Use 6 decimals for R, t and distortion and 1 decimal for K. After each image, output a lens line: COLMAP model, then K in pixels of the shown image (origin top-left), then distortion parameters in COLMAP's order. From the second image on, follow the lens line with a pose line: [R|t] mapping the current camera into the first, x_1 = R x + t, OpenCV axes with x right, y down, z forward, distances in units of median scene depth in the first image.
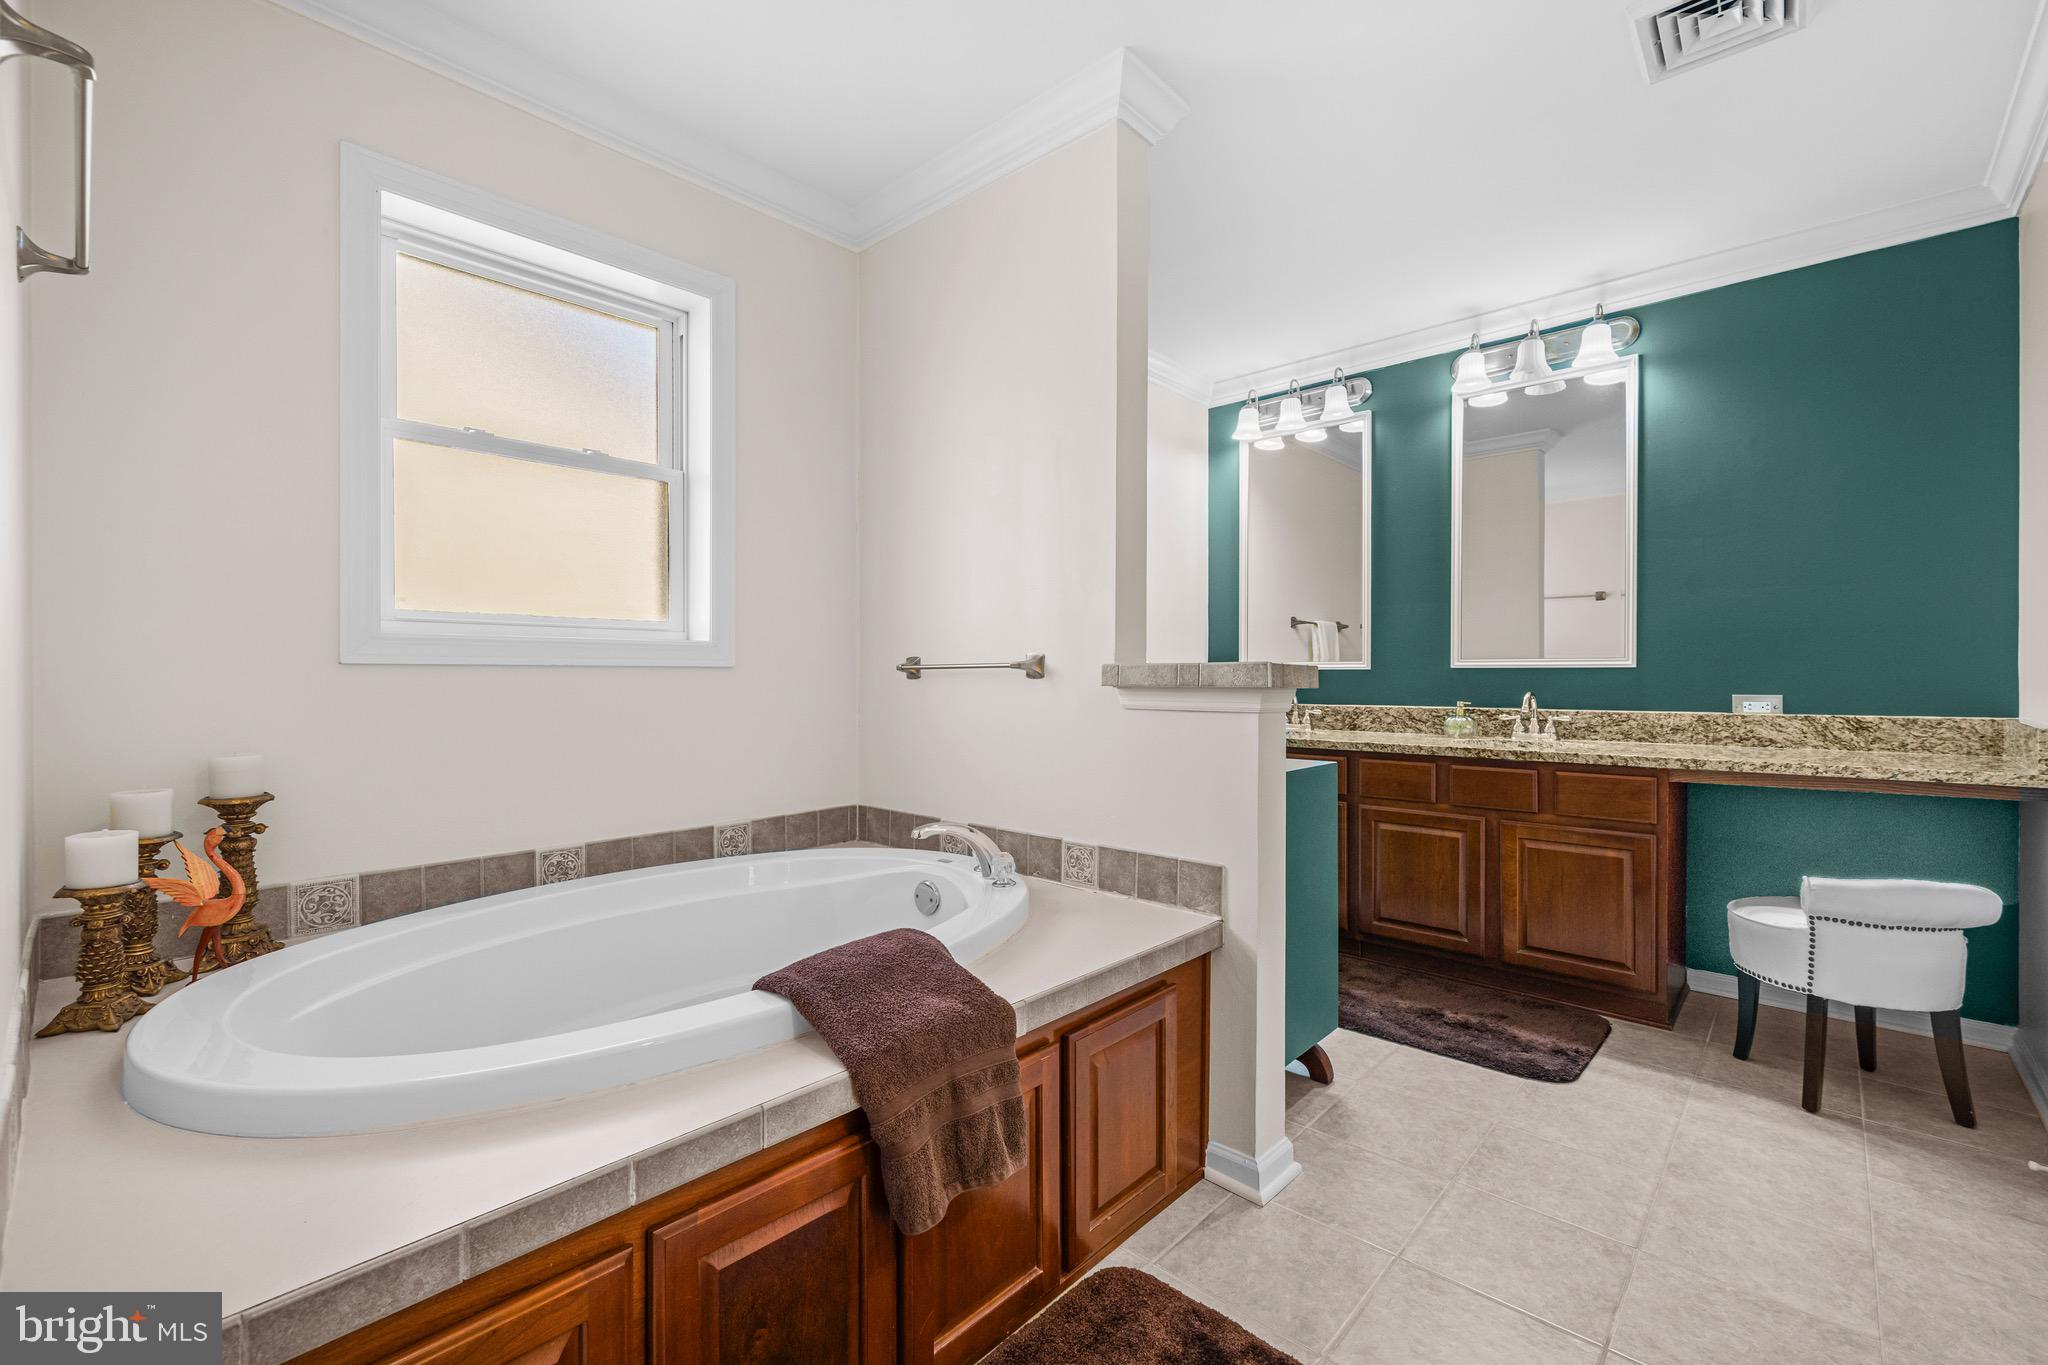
lens RADIAL K [[885.5, 0, 1013.6], [0, 885.5, 681.7], [0, 0, 1]] dist [-0.002290, -0.000370]
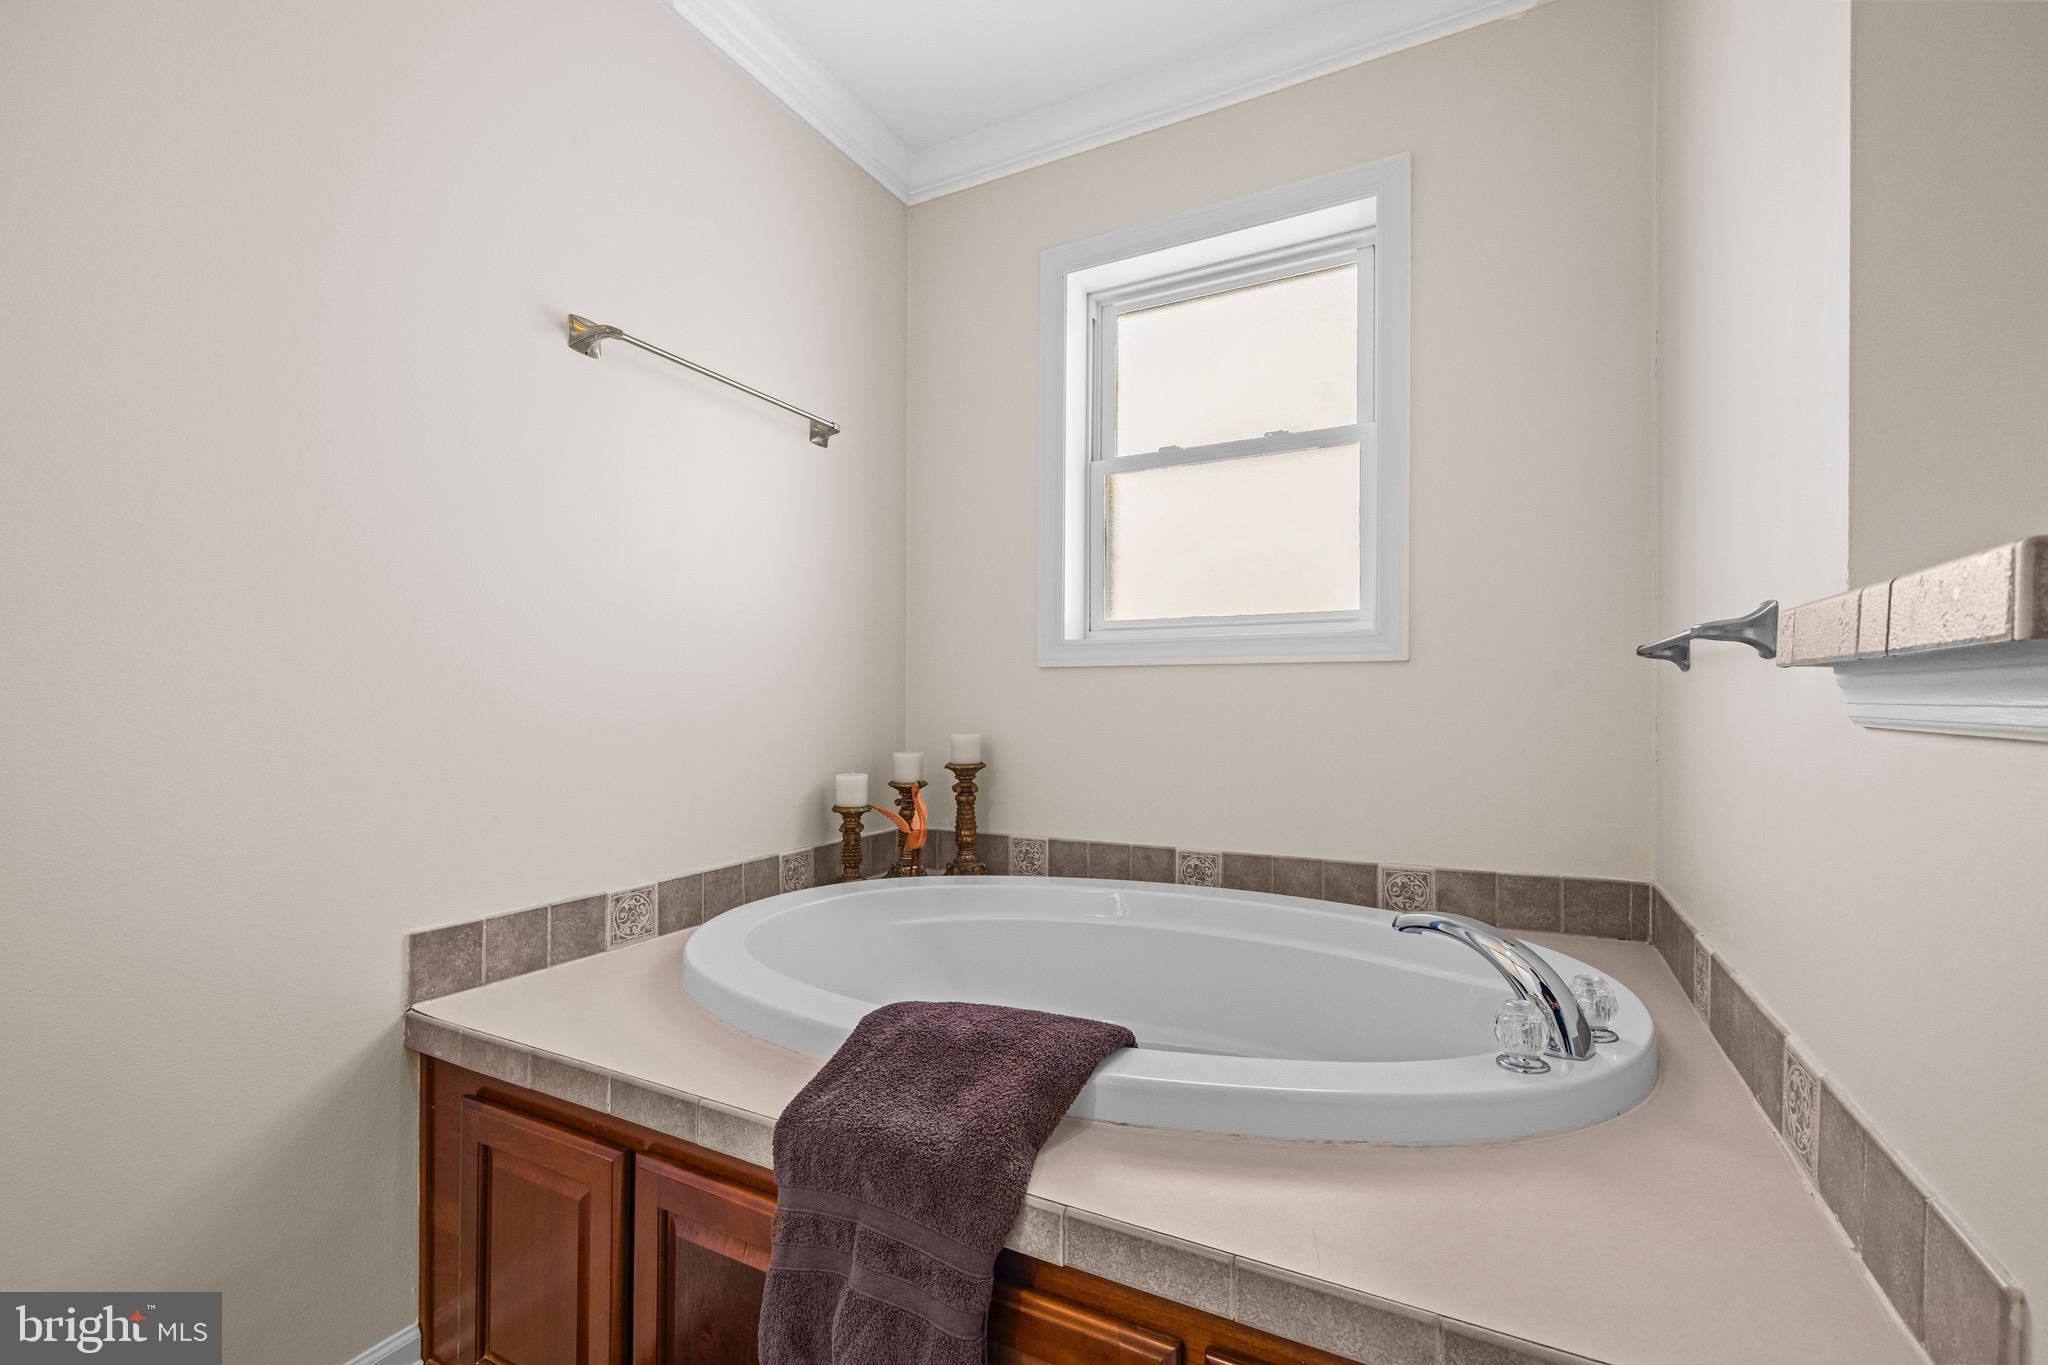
lens RADIAL K [[885.5, 0, 1019.0], [0, 885.5, 688.9], [0, 0, 1]] dist [-0.002290, -0.000370]
pose [[0.263043, -0.007286, -0.964756, 0.396395], [-0.009190, 0.999907, -0.010058, 0.022131], [0.964740, 0.011511, 0.262952, 0.580891]]
